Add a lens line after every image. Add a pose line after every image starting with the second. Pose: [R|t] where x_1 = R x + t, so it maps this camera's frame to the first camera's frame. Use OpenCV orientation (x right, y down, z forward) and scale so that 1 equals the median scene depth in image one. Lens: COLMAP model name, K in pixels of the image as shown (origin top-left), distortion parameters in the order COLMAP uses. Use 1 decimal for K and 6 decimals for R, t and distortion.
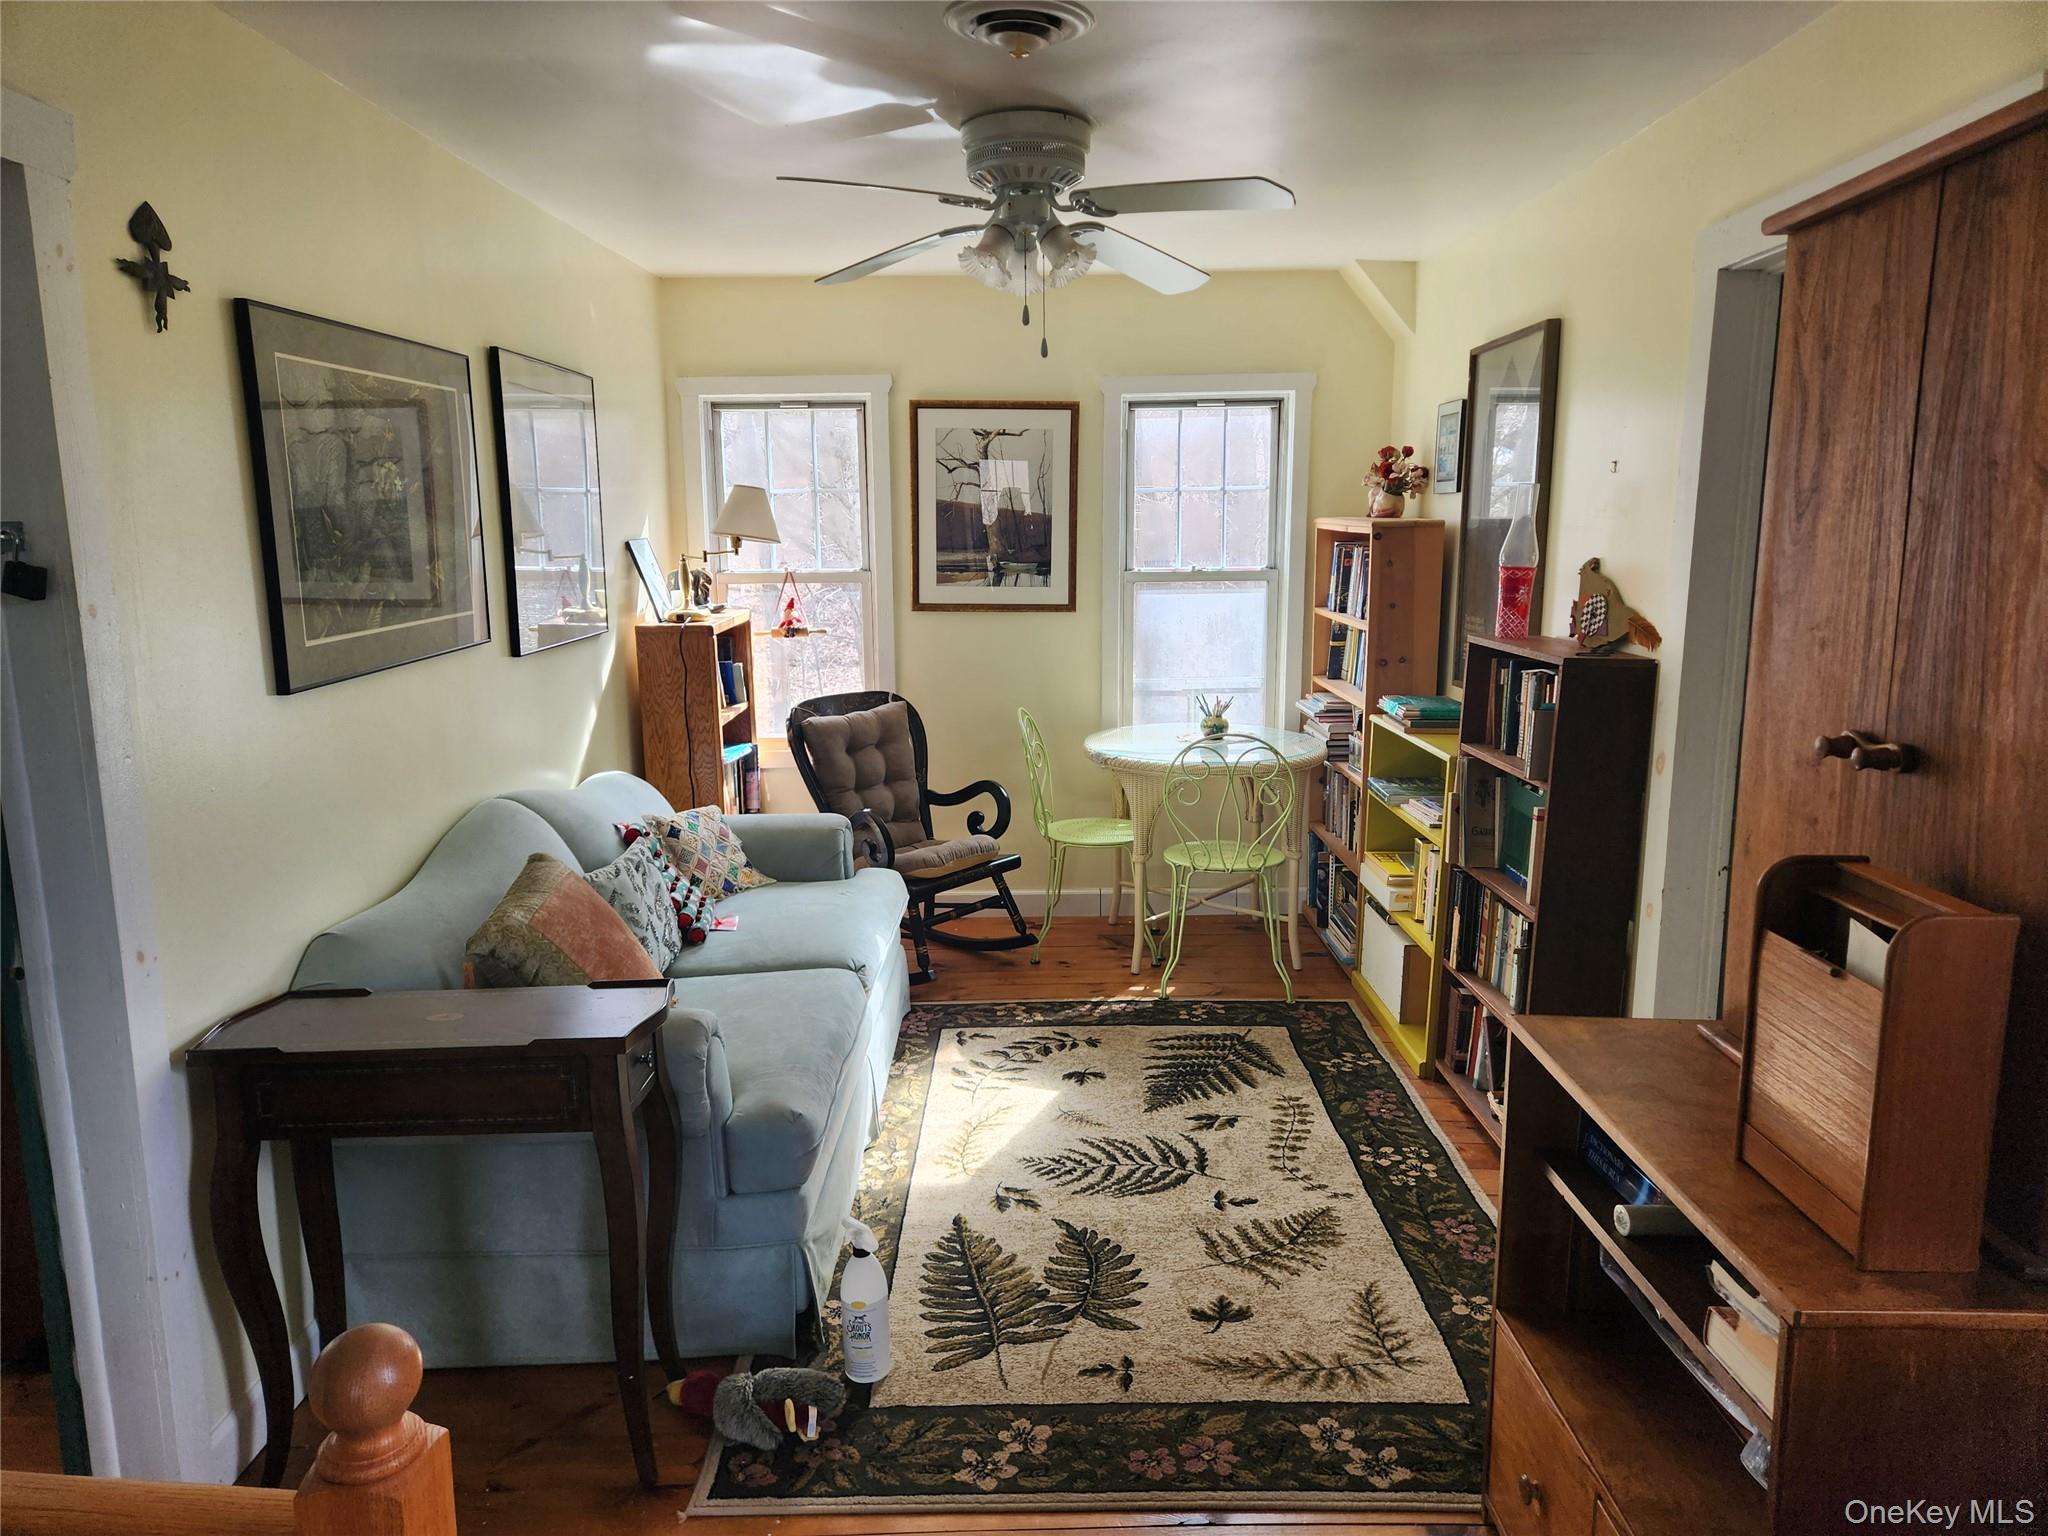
lens RADIAL K [[1376.0, 0, 1024.0], [0, 1376.0, 768.0], [0, 0, 1]] dist [0.001805, -0.000250]
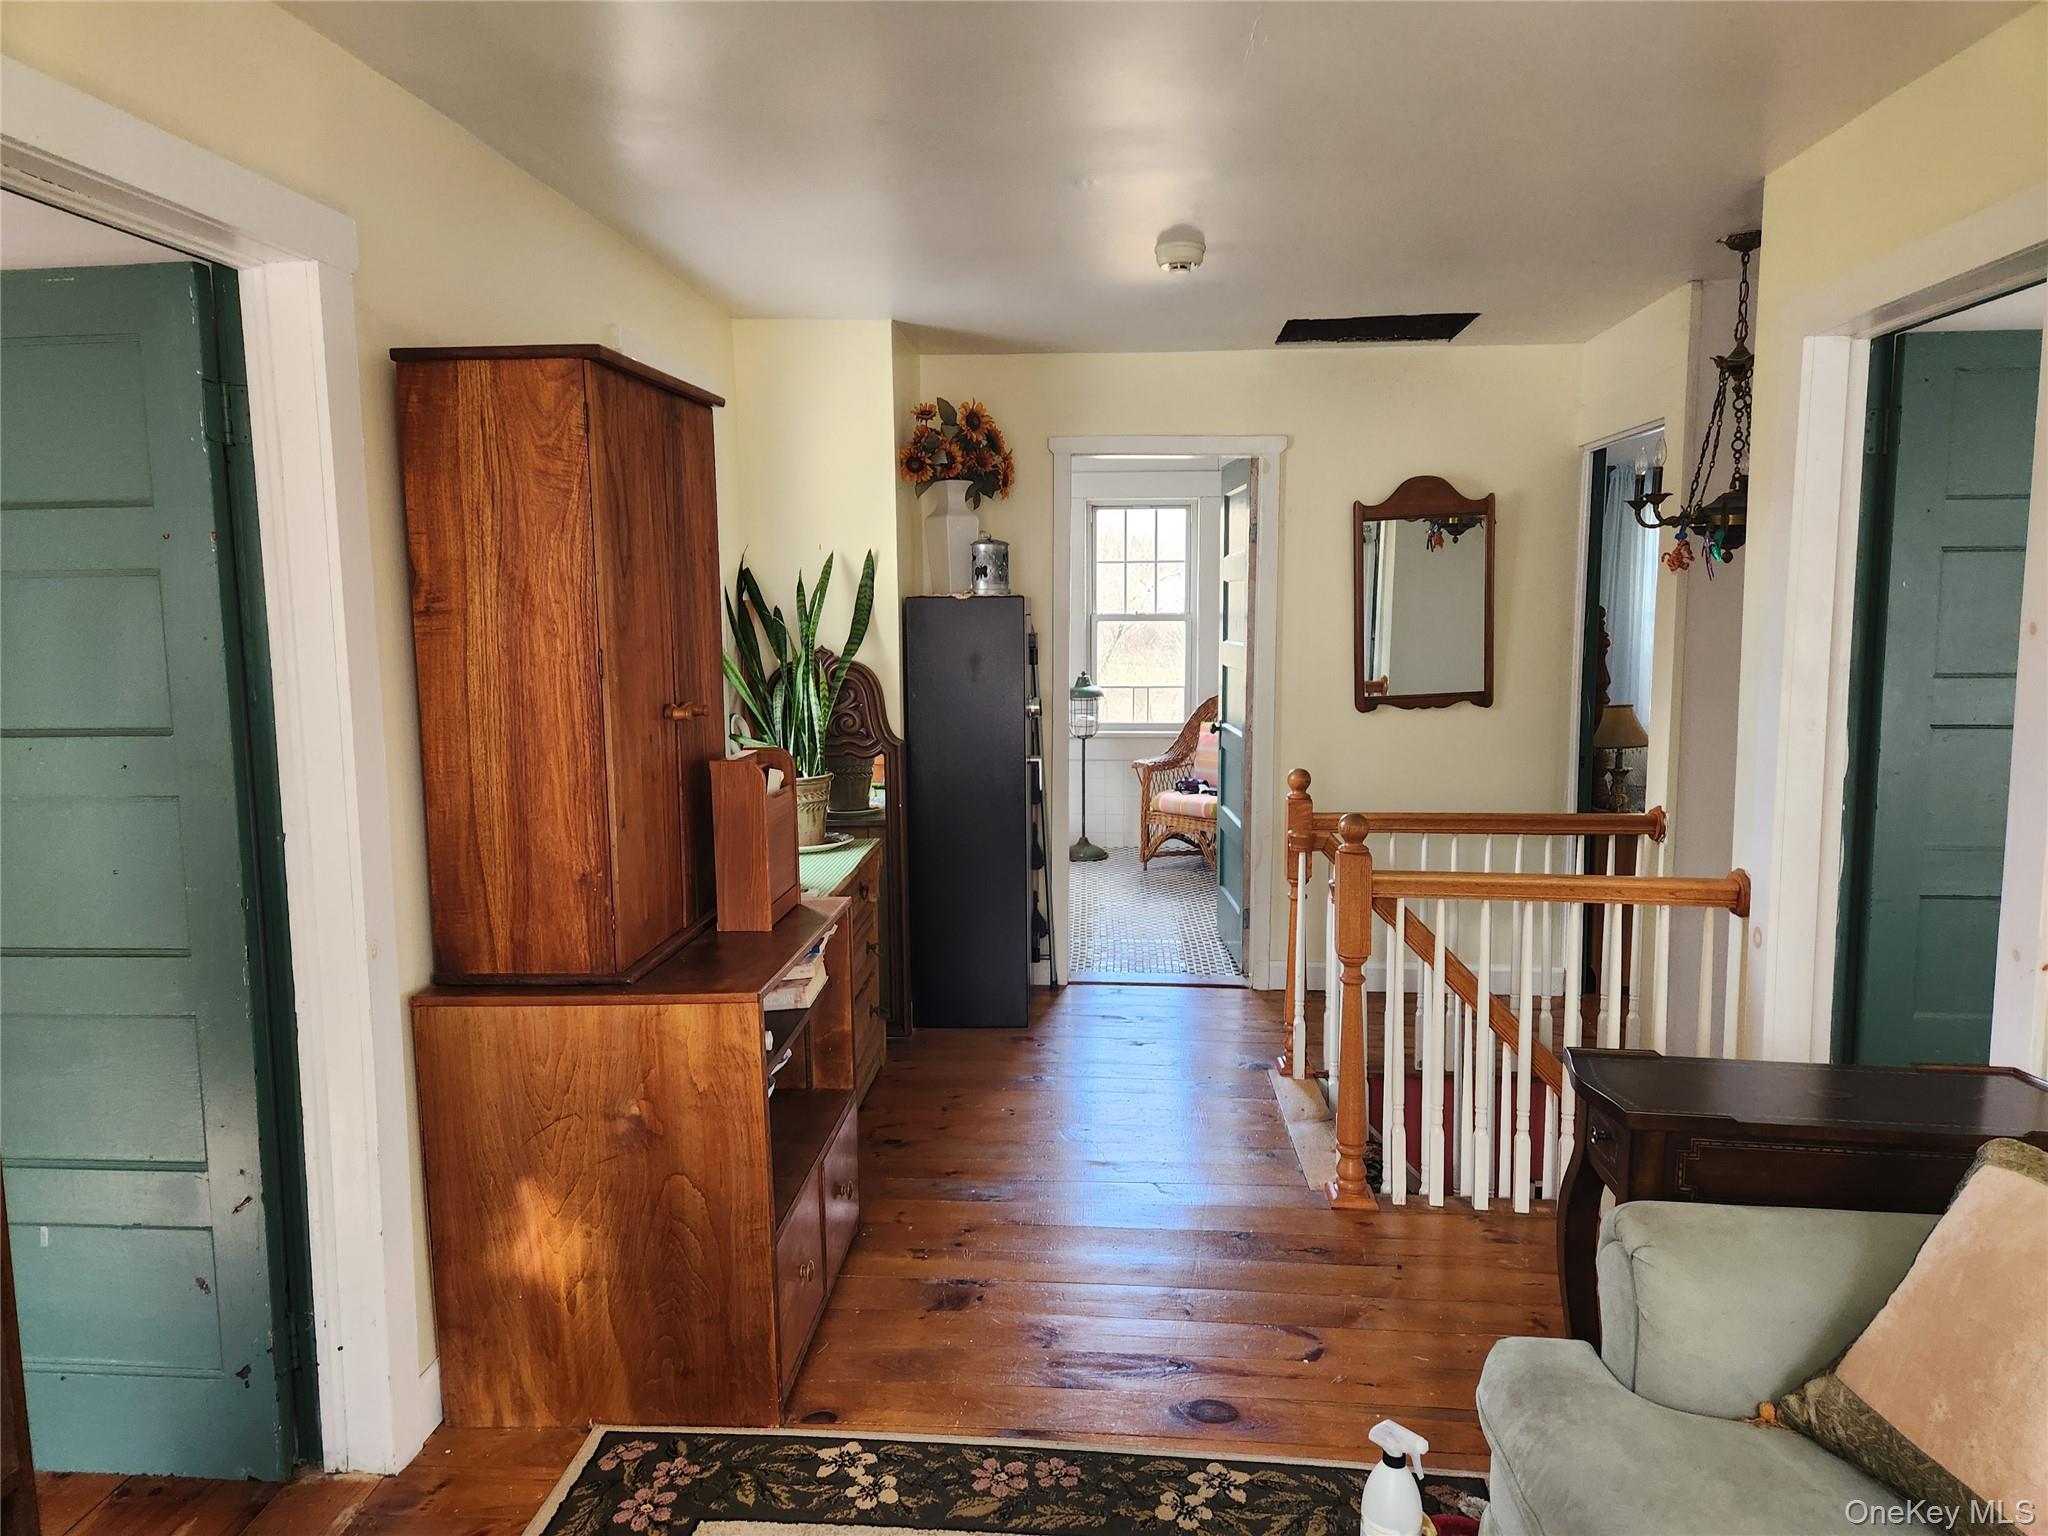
lens RADIAL K [[1376.0, 0, 1024.0], [0, 1376.0, 768.0], [0, 0, 1]] dist [0.001805, -0.000250]
pose [[-0.997803, 0.006979, 0.065889, 0.045878], [0.026030, 0.955774, 0.292948, -0.299984], [-0.060931, 0.294019, -0.953855, 1.811139]]
